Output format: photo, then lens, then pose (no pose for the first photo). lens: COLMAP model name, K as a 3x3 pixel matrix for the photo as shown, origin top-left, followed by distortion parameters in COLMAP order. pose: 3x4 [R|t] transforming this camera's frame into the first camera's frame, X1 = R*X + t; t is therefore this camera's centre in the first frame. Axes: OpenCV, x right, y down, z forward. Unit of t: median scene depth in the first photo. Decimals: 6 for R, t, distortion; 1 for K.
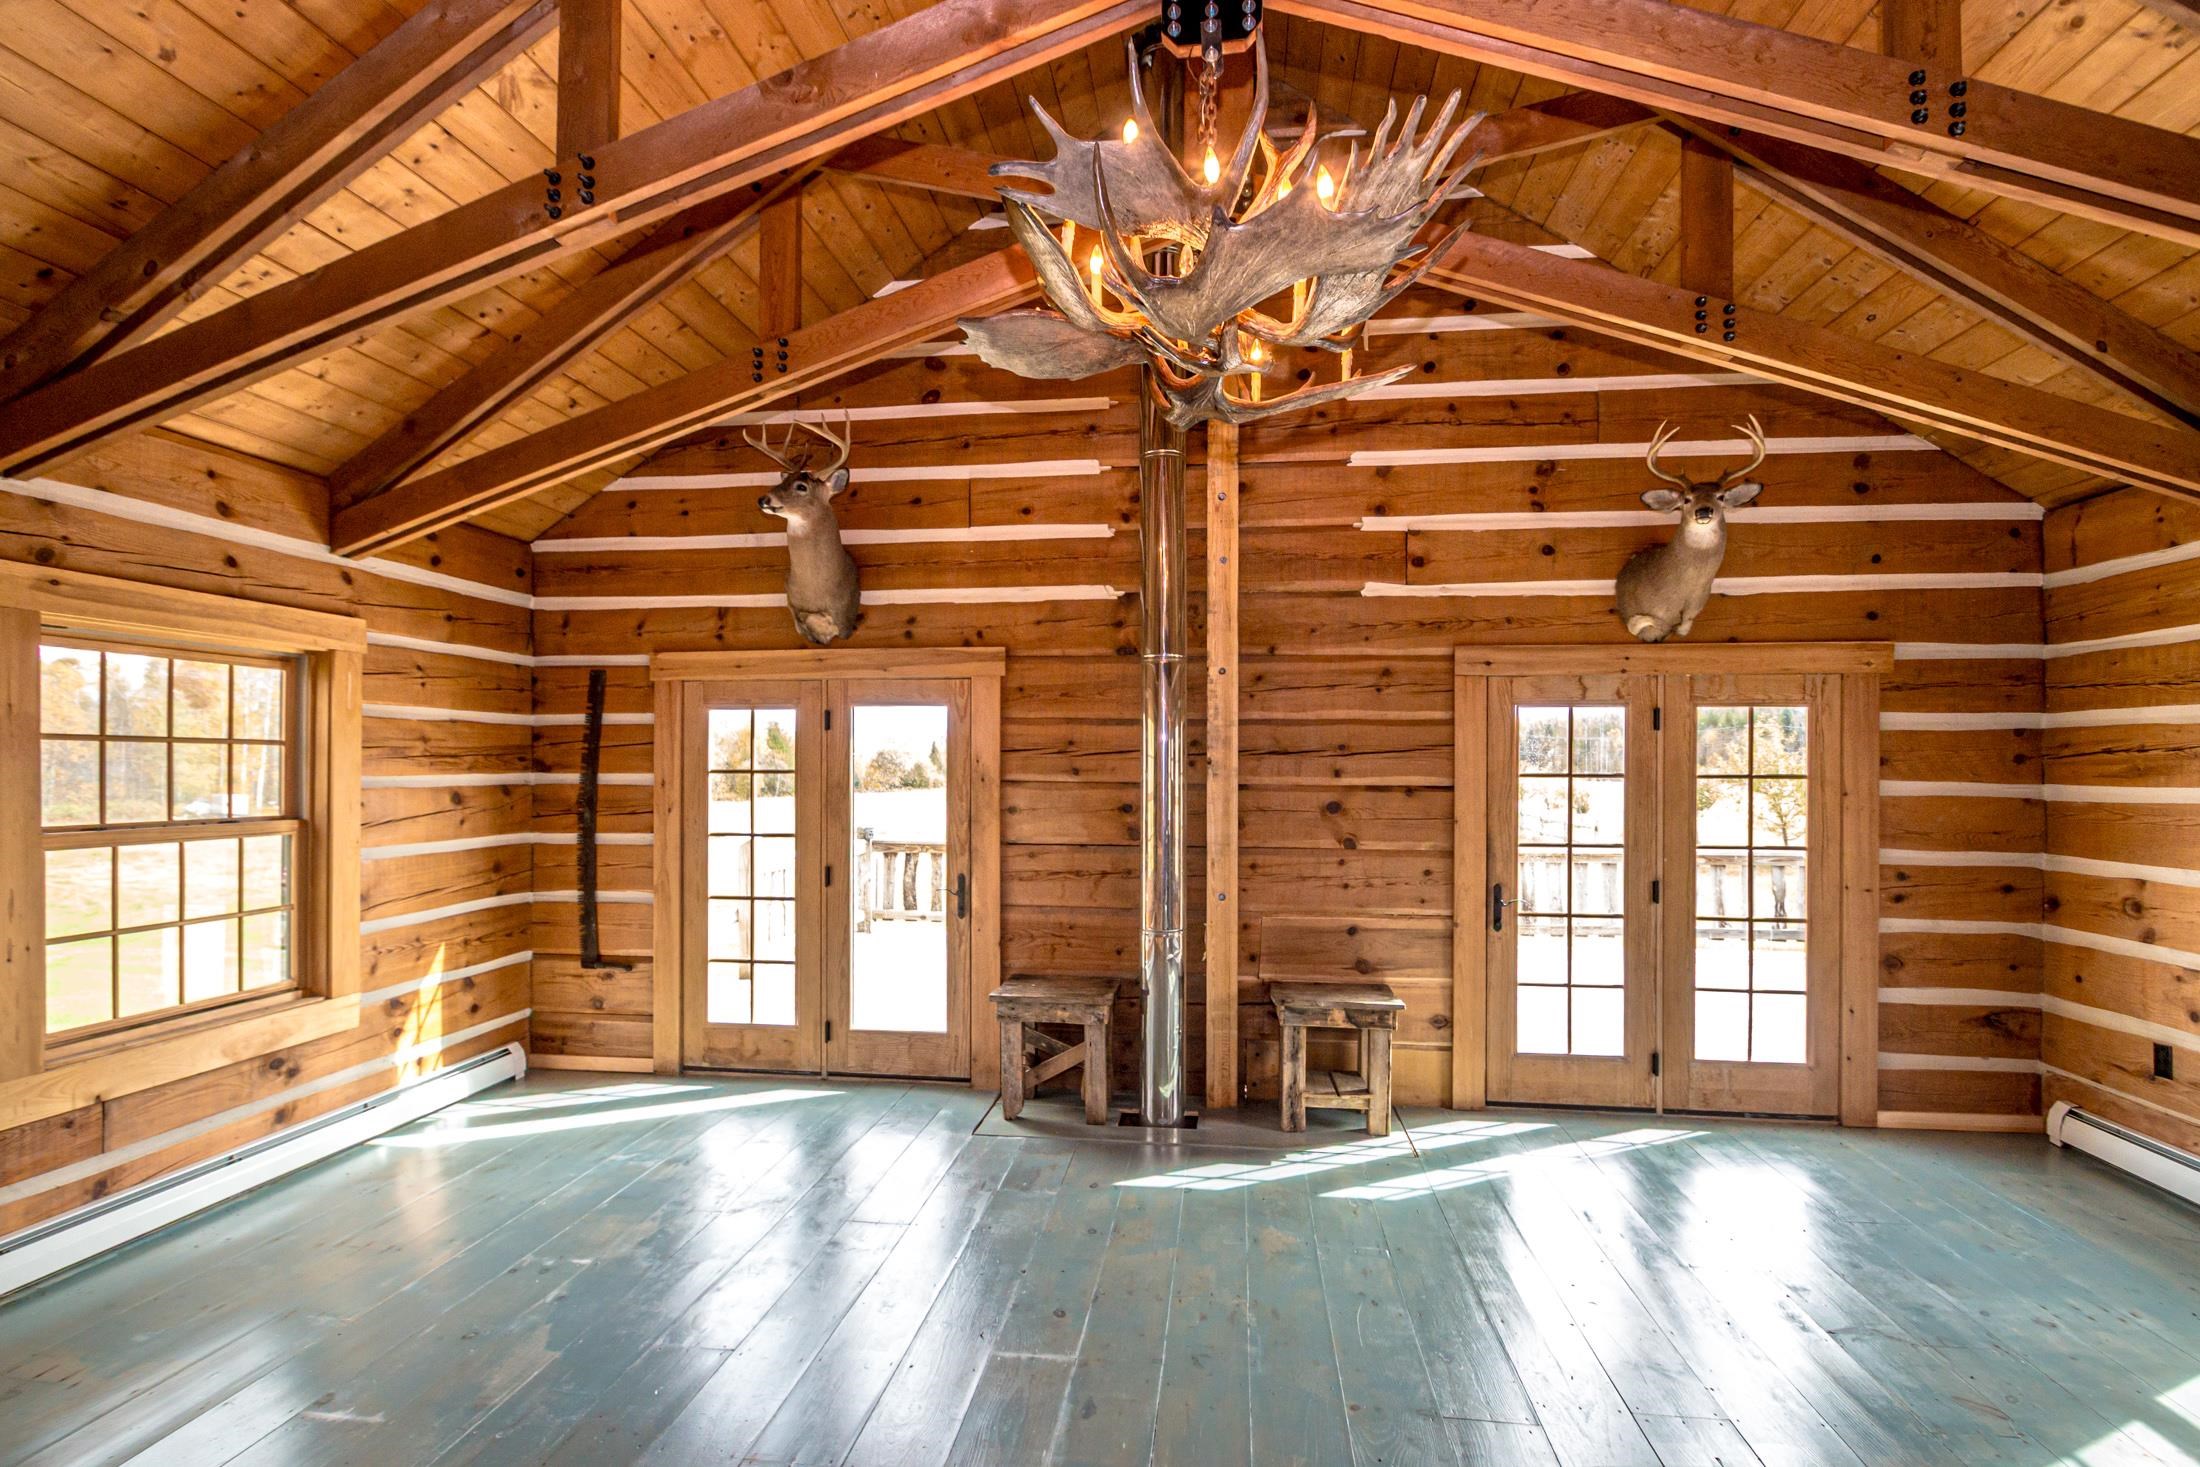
lens RADIAL K [[1092.6, 0, 1047.1], [0, 1092.6, 750.9], [0, 0, 1]] dist [-0.002723, -0.006440]
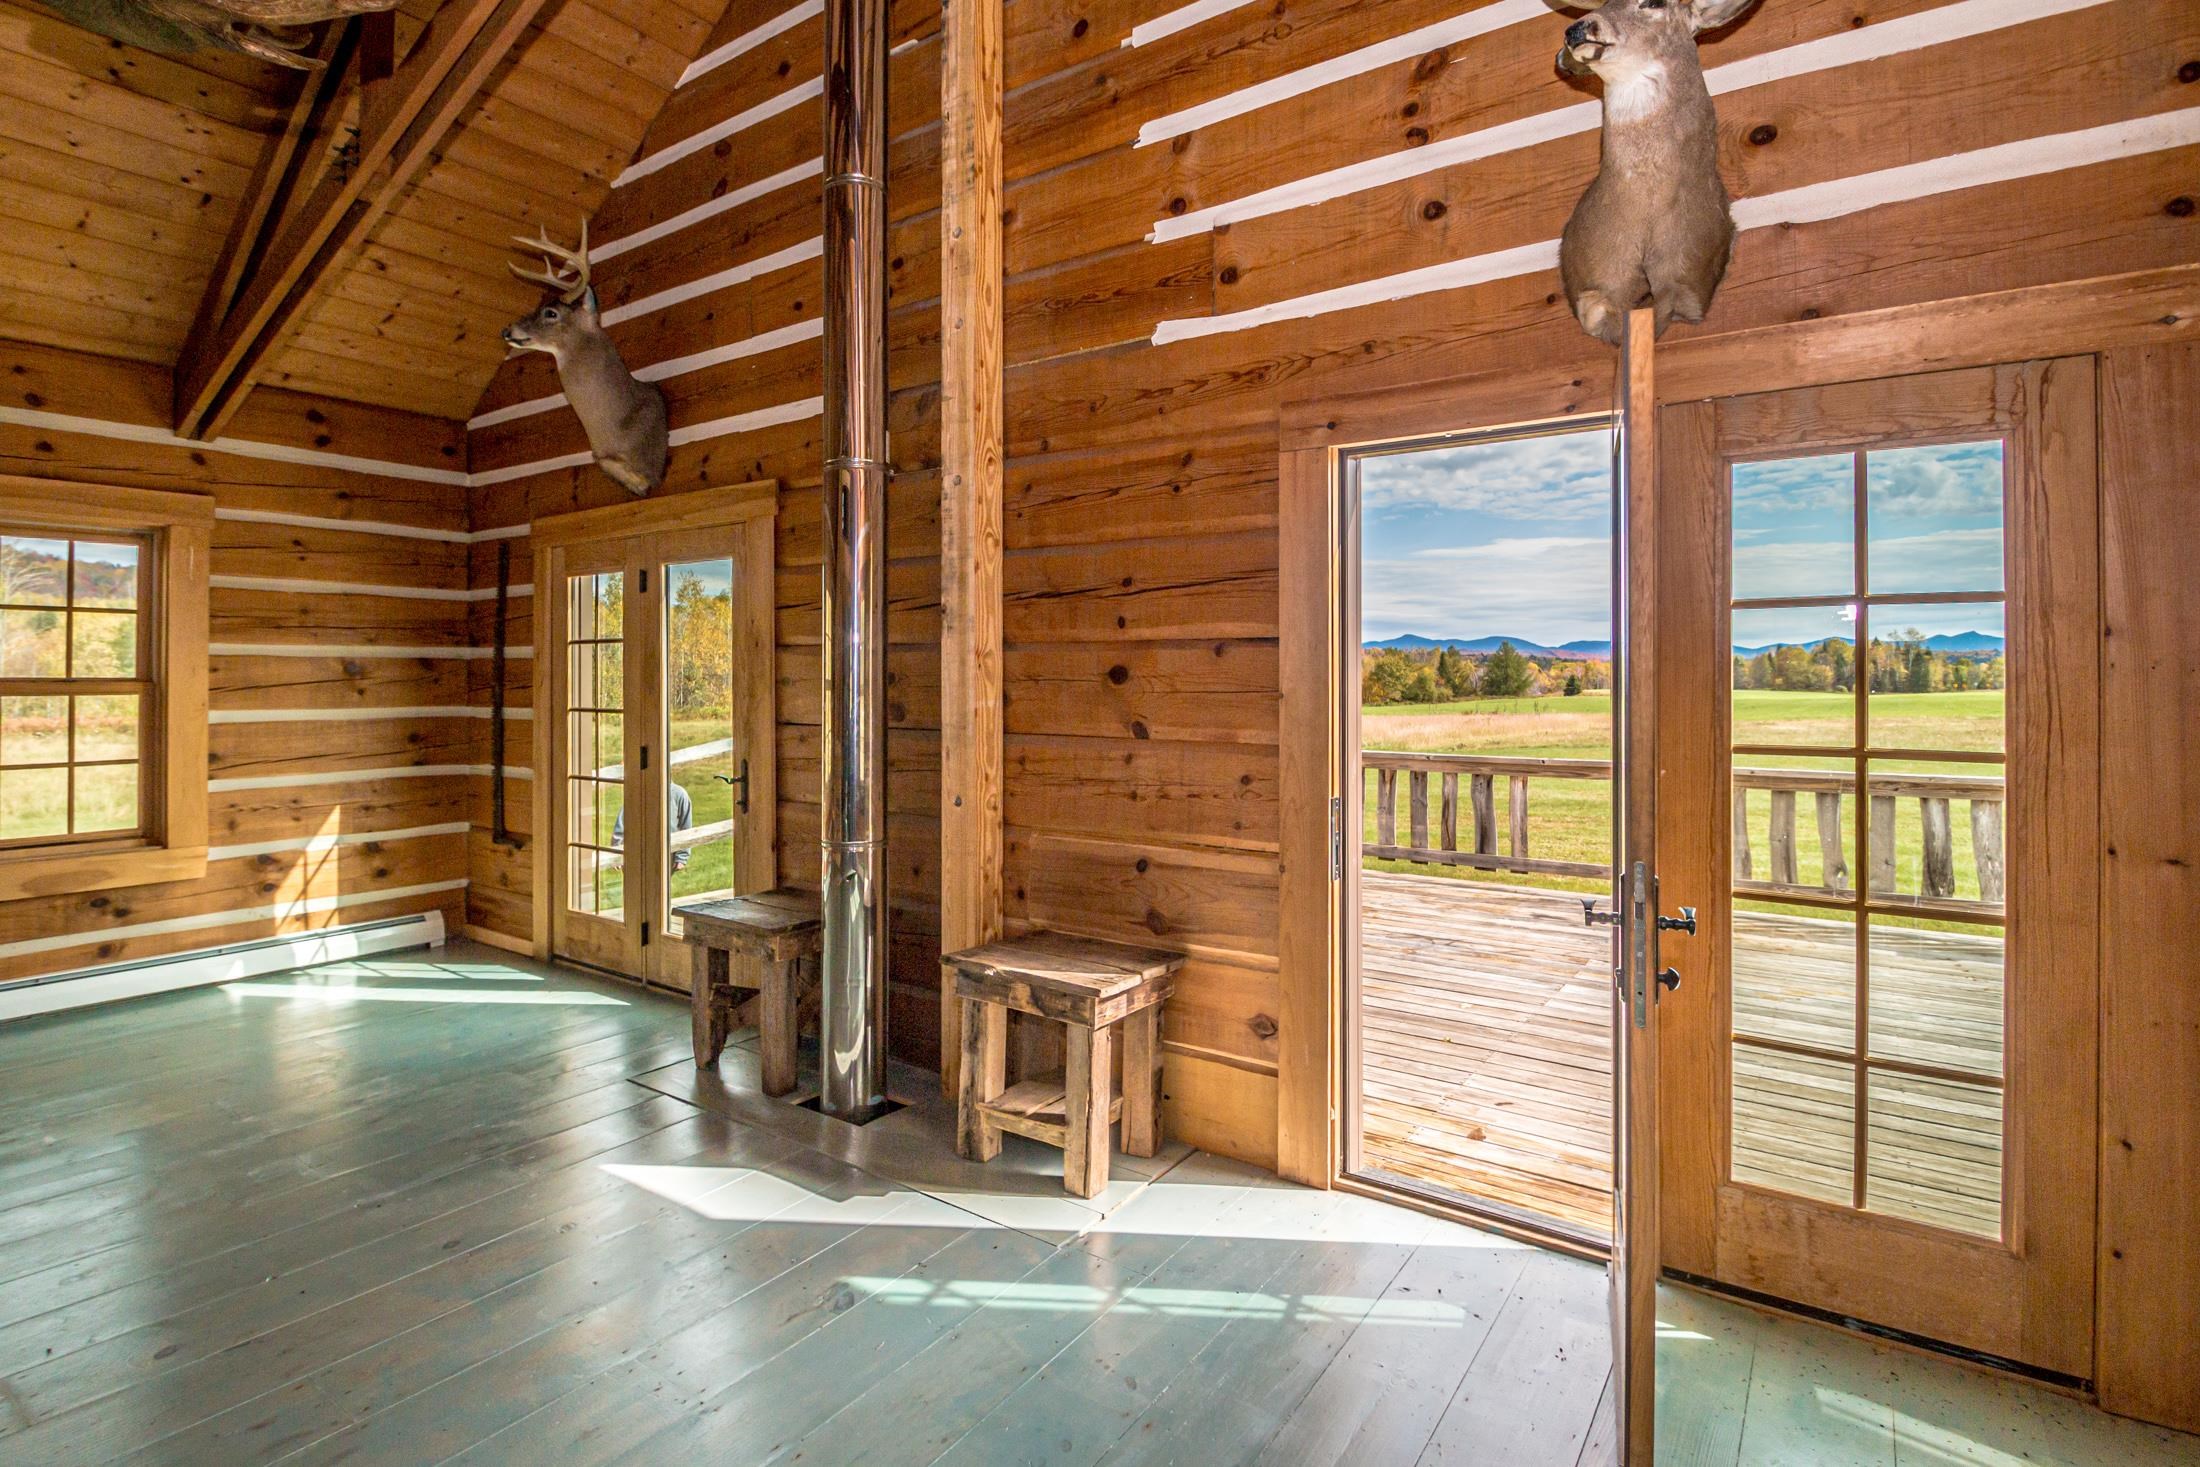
lens RADIAL K [[1092.6, 0, 981.6], [0, 1092.6, 660.4], [0, 0, 1]] dist [-0.002723, -0.006440]
pose [[0.880230, -0.007686, -0.474484, 0.503570], [0.007488, 0.999969, -0.002306, 0.044361], [0.474488, -0.001524, 0.880261, 0.387228]]
